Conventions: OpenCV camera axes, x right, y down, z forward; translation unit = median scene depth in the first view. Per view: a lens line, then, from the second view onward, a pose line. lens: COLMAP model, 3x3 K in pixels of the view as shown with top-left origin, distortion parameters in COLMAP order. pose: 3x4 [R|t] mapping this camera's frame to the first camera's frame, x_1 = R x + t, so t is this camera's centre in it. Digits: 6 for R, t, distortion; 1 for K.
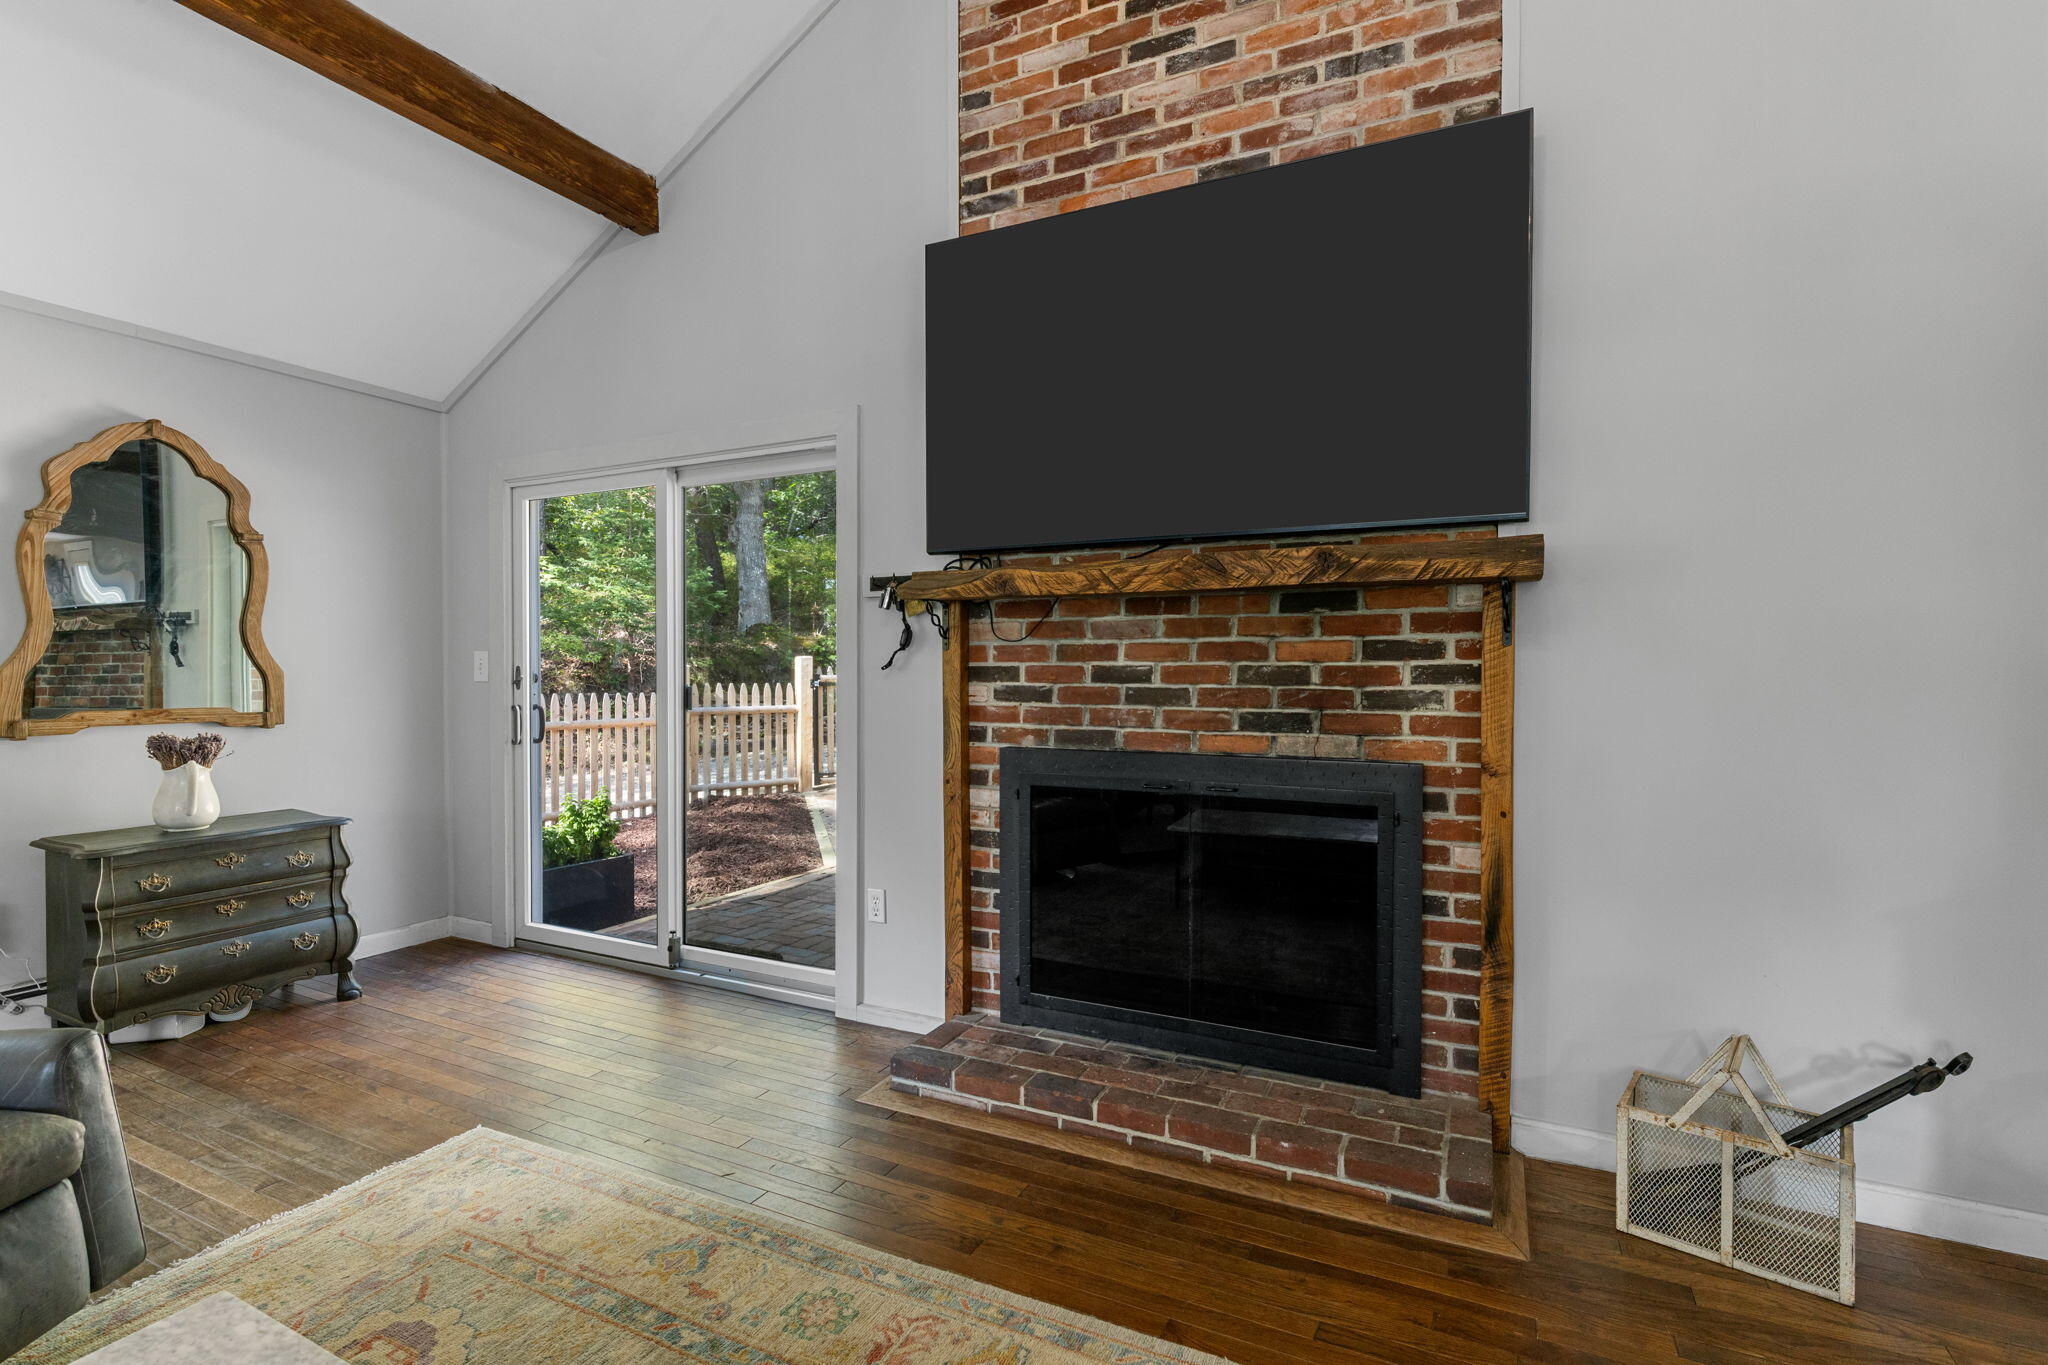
lens RADIAL K [[940.3, 0, 1035.4], [0, 940.3, 686.7], [0, 0, 1]] dist [-0.005552, -0.000969]
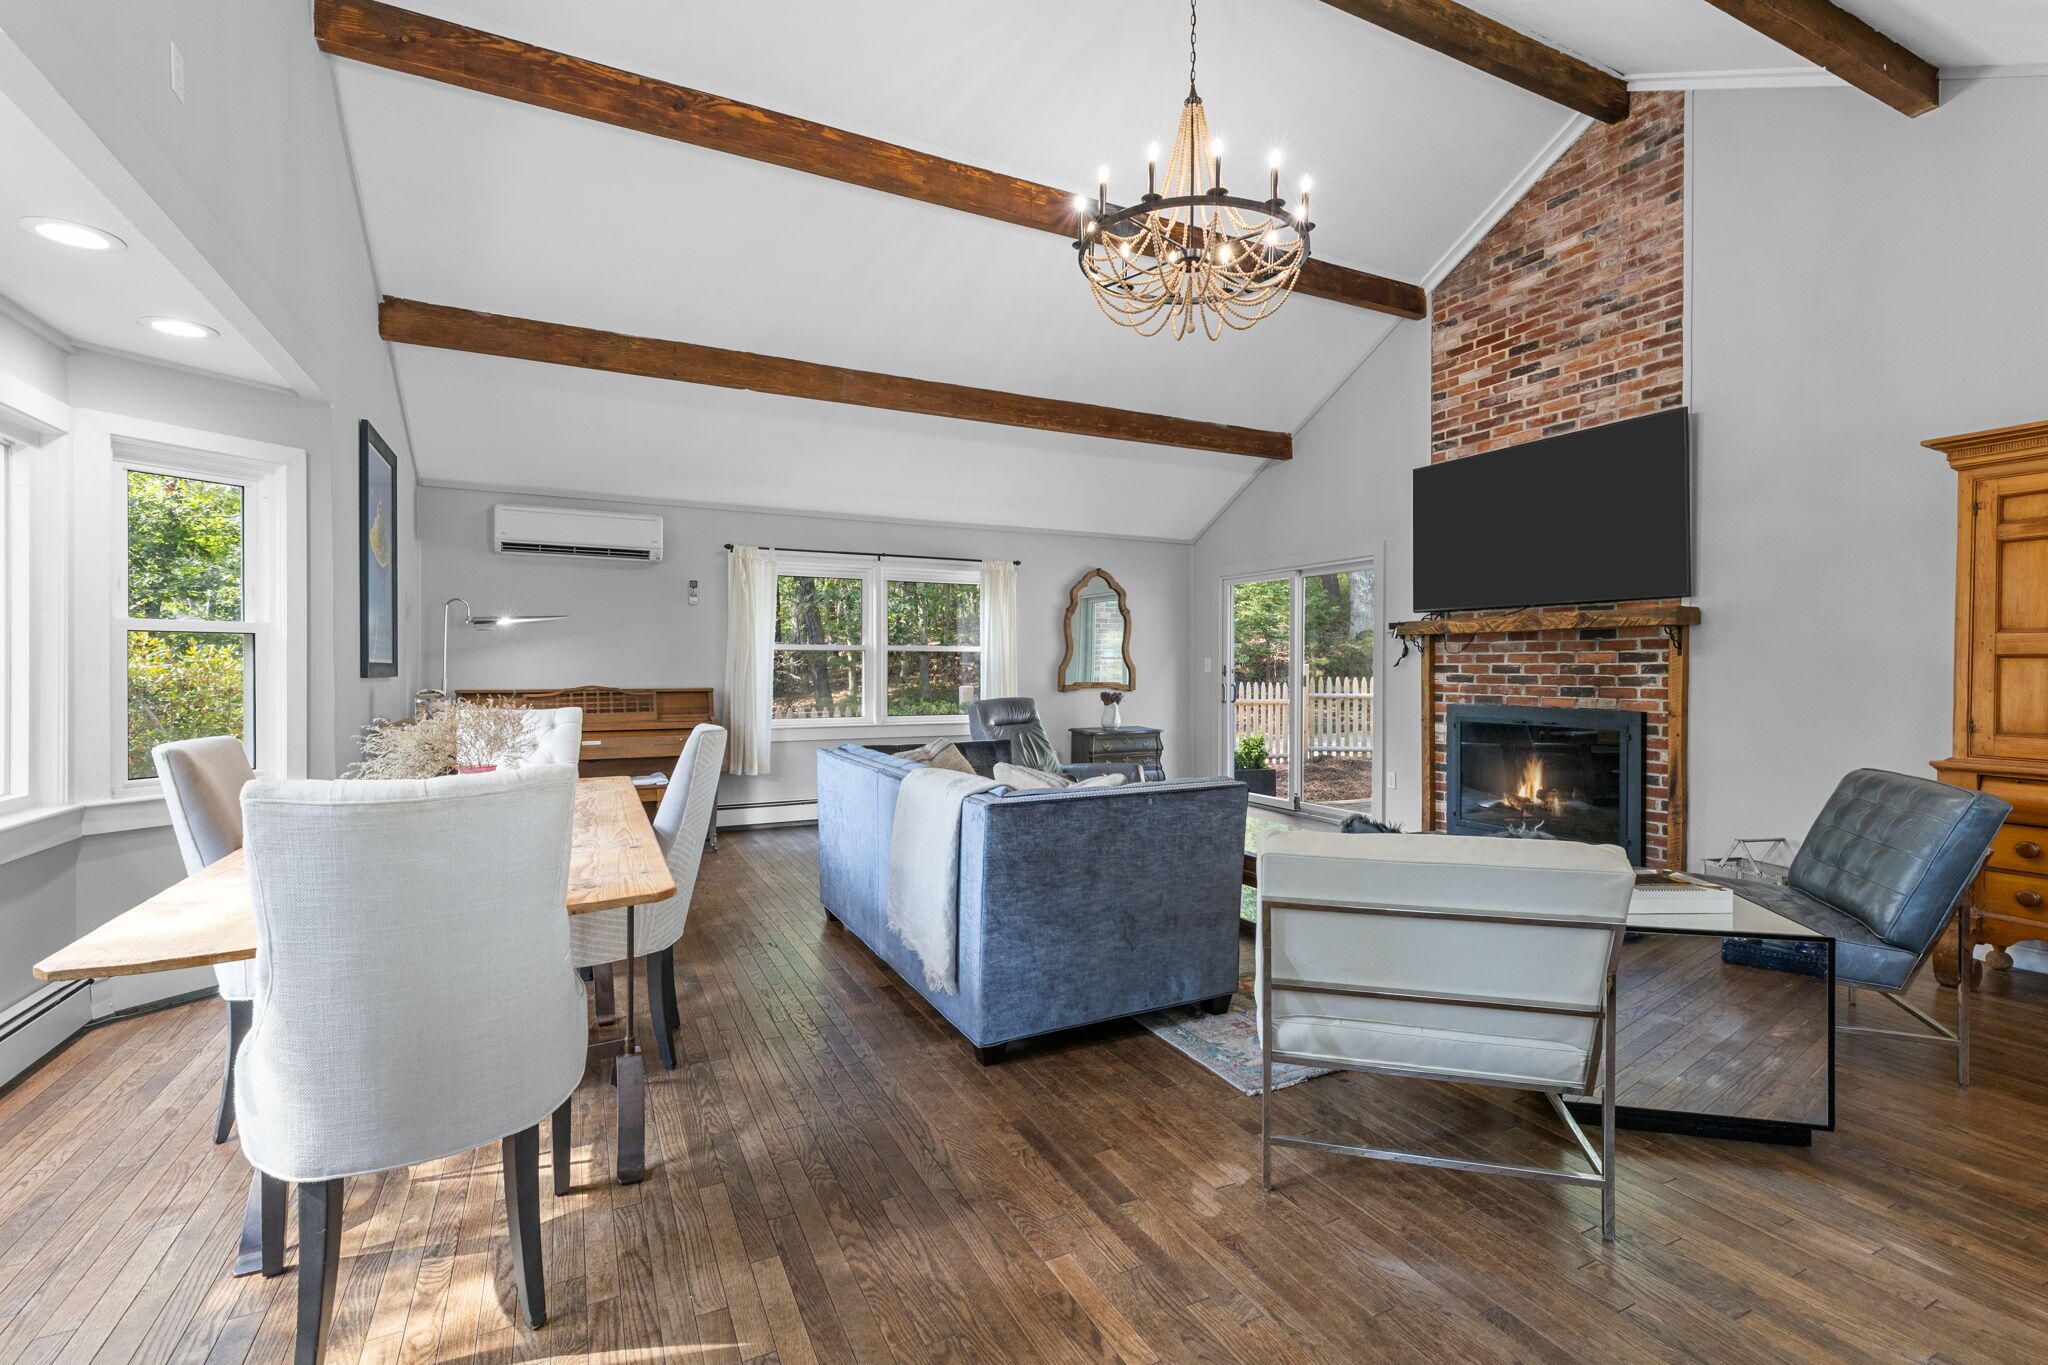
lens RADIAL K [[918.3, 0, 1028.3], [0, 918.3, 675.3], [0, 0, 1]] dist [0.001446, -0.000427]
pose [[0.793602, 0.005118, -0.608415, 0.479184], [-0.010770, 0.999926, -0.005636, 0.022875], [0.608342, 0.011025, 0.793599, -1.233617]]
